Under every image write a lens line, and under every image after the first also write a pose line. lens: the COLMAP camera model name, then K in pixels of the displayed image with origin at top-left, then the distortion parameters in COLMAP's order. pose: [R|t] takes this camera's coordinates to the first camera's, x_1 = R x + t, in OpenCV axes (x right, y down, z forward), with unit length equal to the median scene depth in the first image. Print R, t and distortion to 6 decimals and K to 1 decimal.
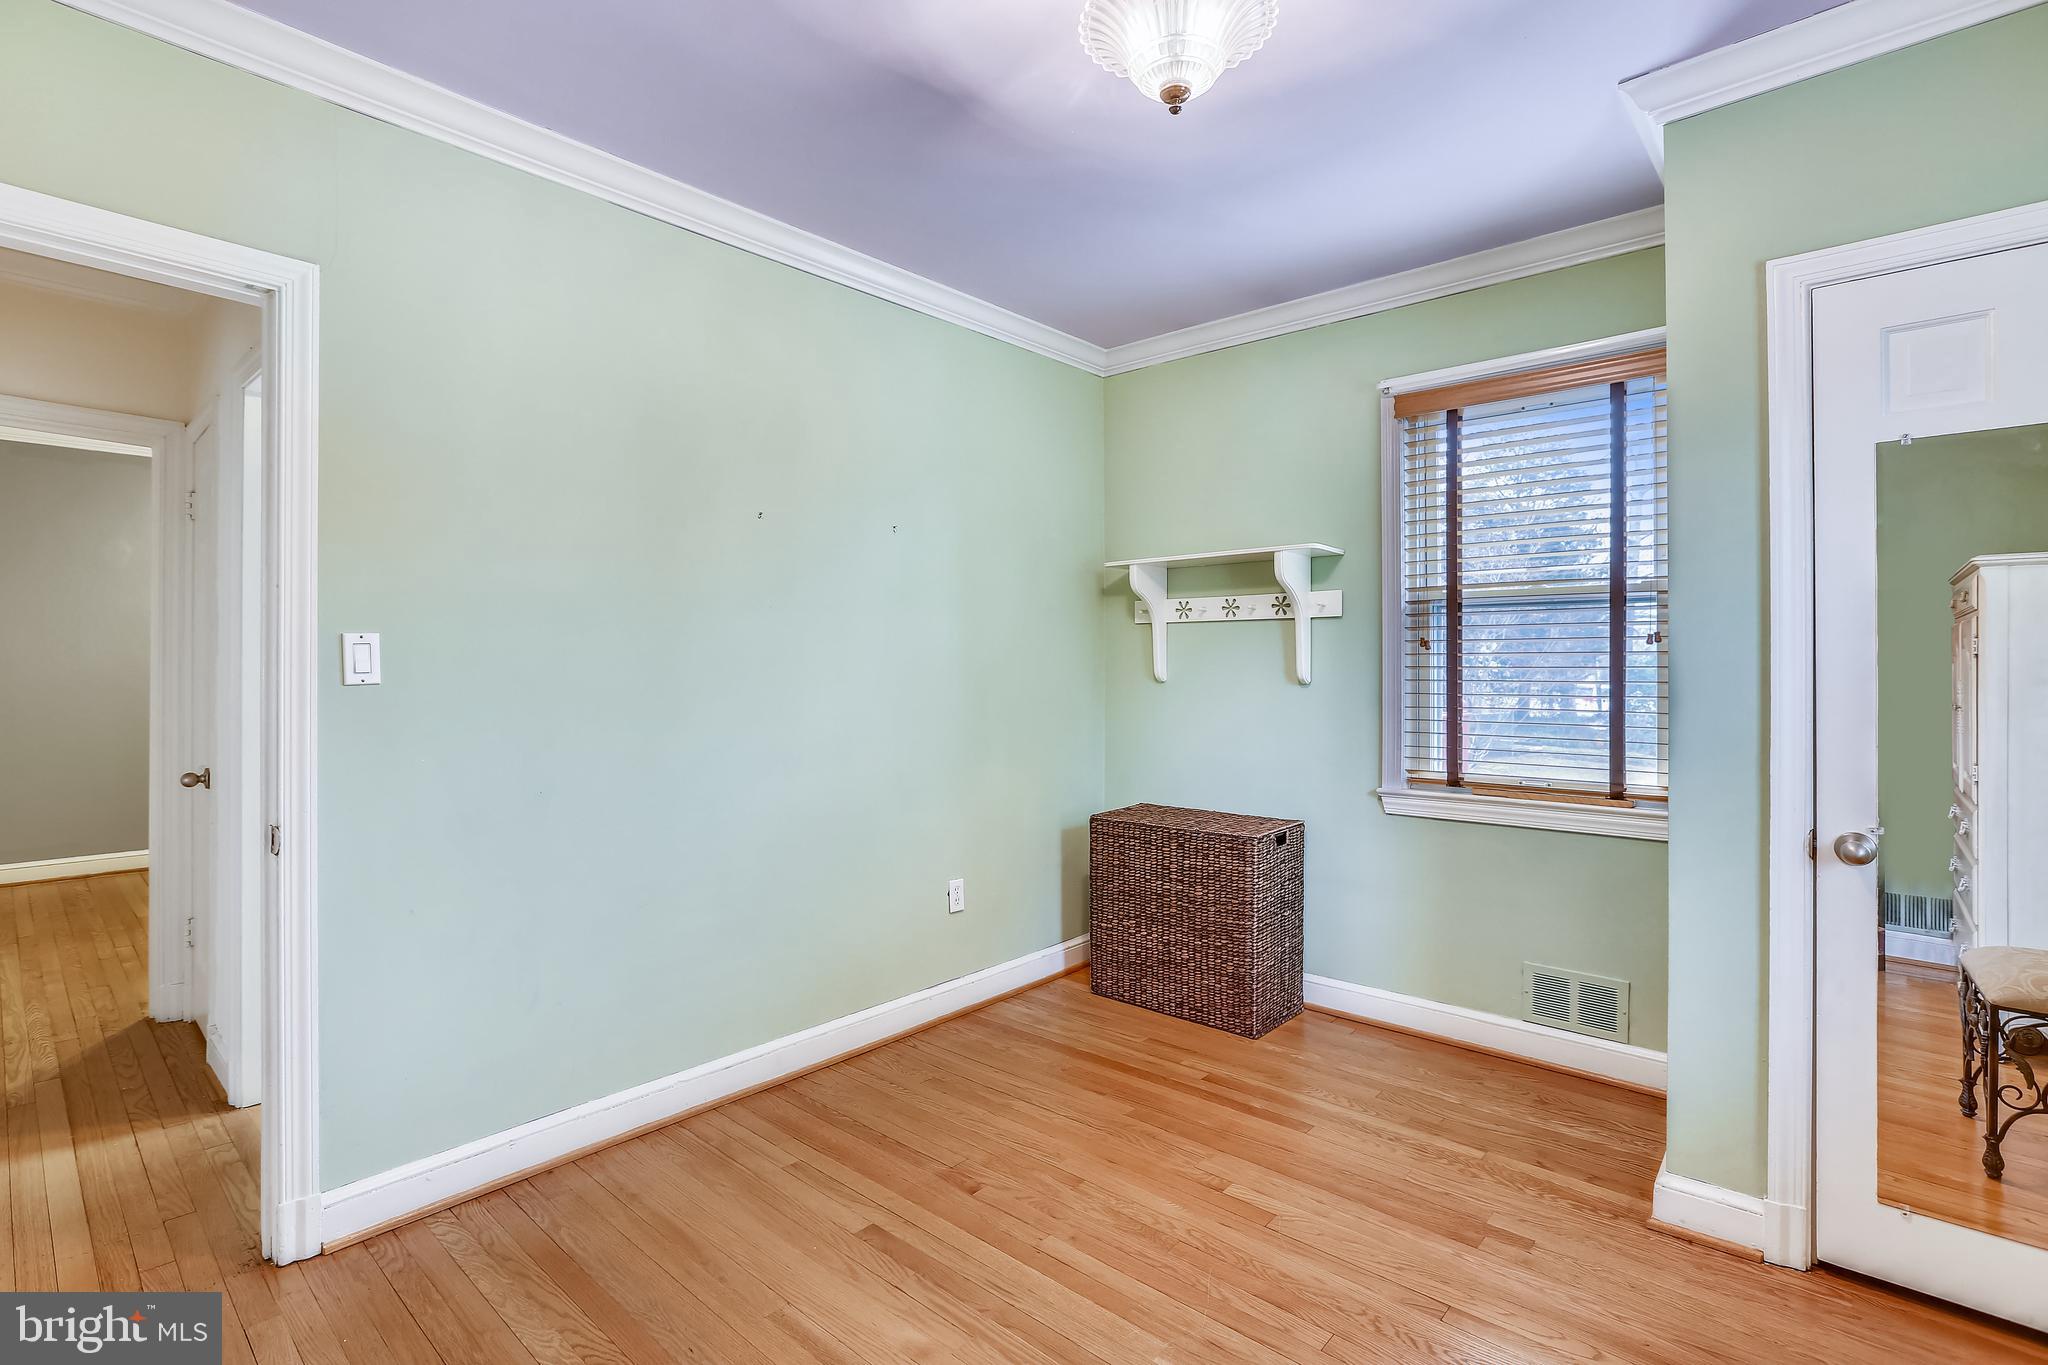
lens RADIAL K [[953.6, 0, 1004.0], [0, 953.6, 670.6], [0, 0, 1]] dist [-0.024414, 0.004305]
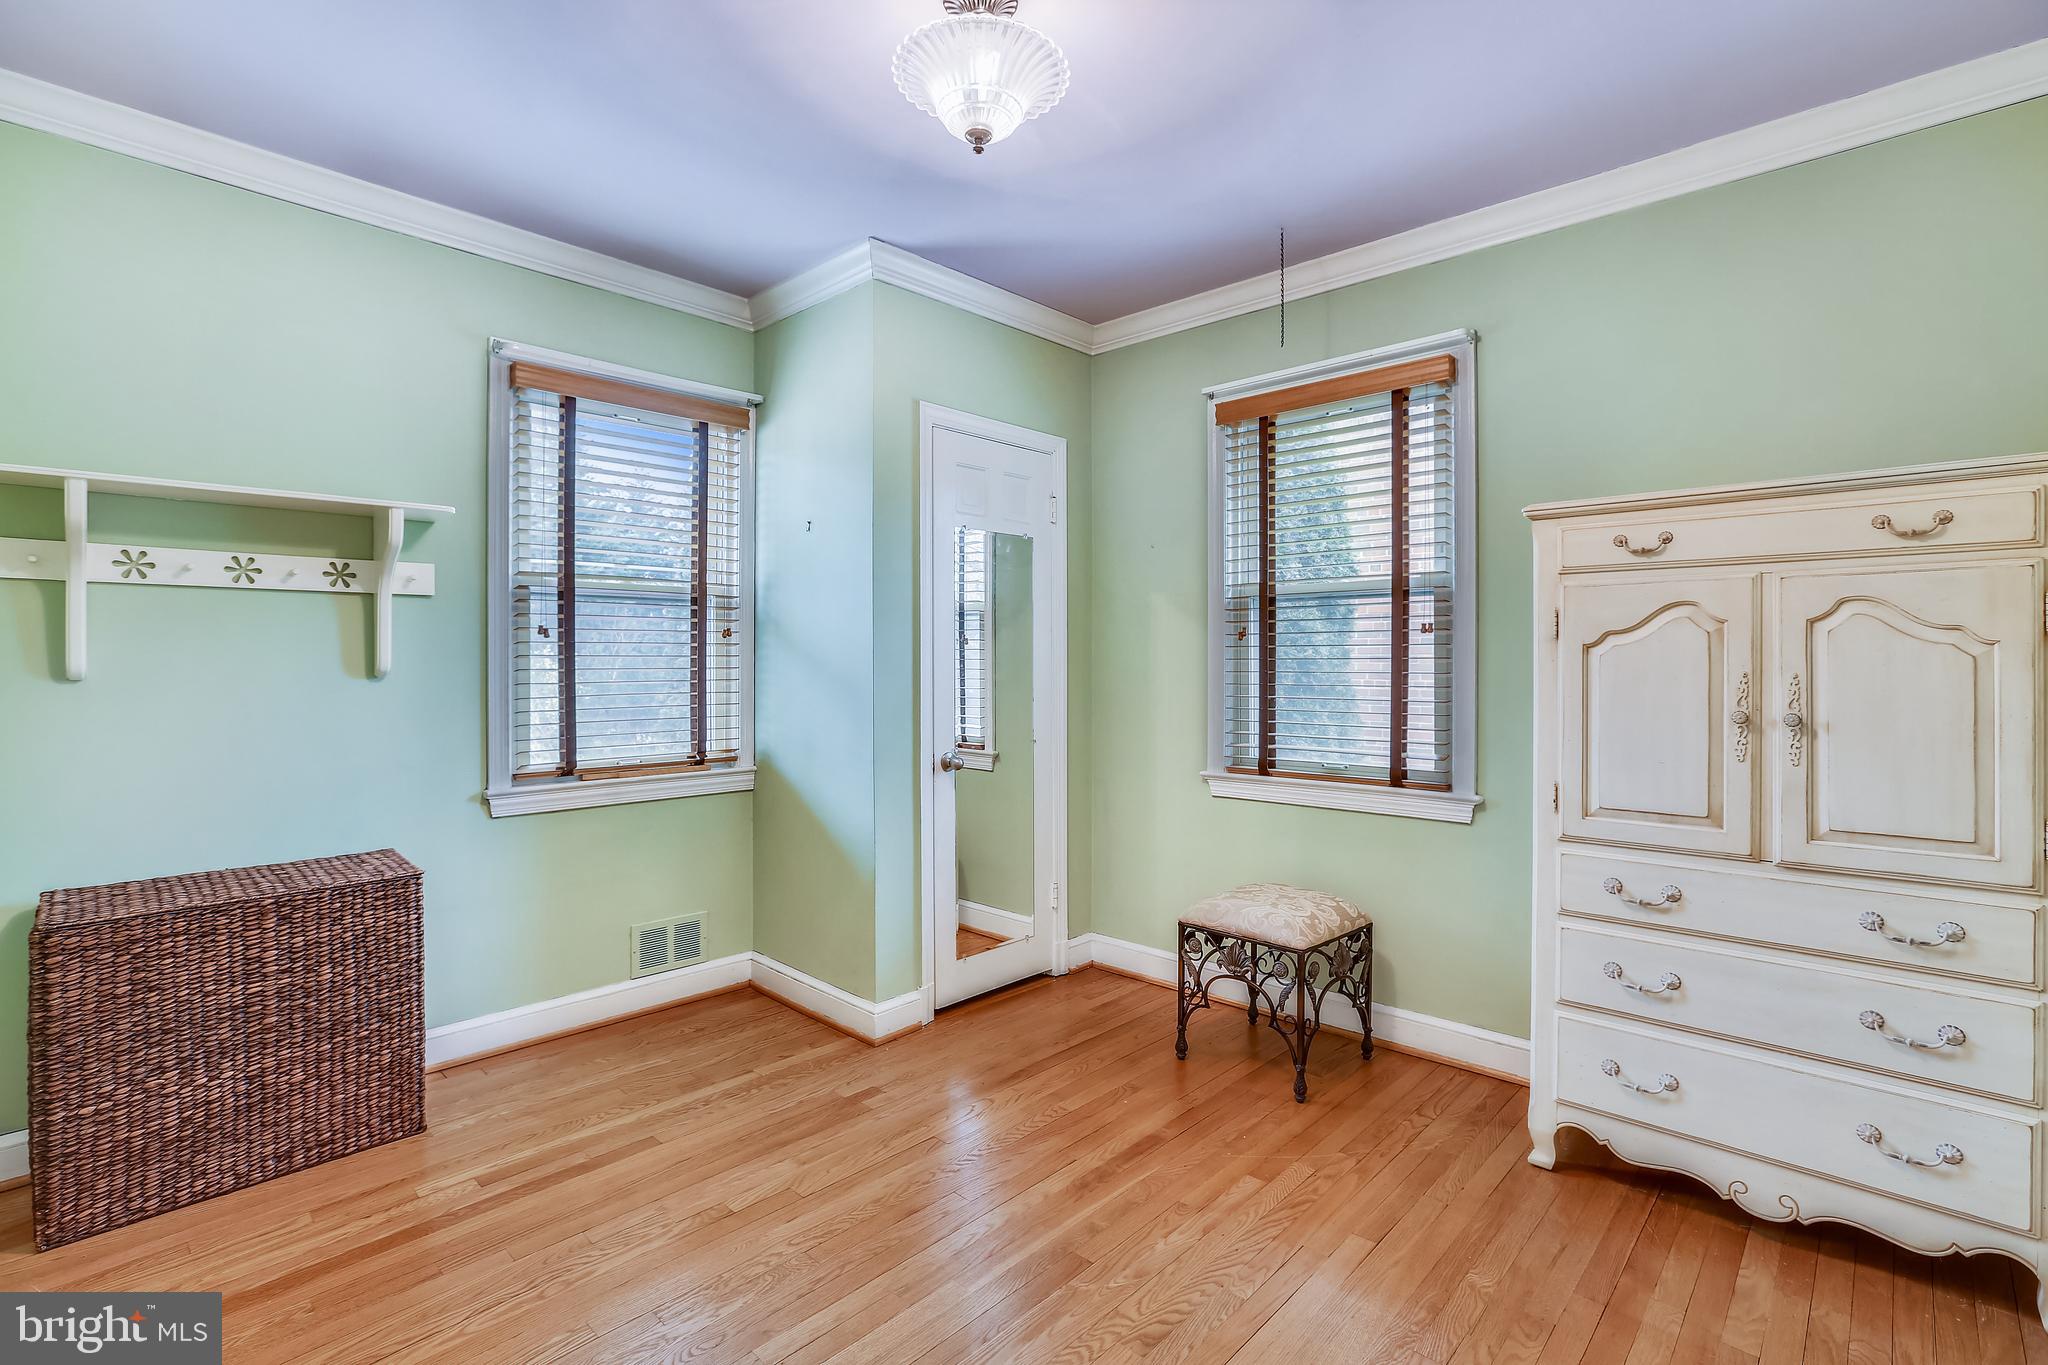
lens RADIAL K [[953.6, 0, 1003.9], [0, 953.6, 667.1], [0, 0, 1]] dist [-0.024414, 0.004305]
pose [[0.027552, -0.007910, 0.999589, -0.509056], [0.006140, 0.999951, 0.007744, 0.003317], [-0.999602, 0.005924, 0.027599, 0.514888]]
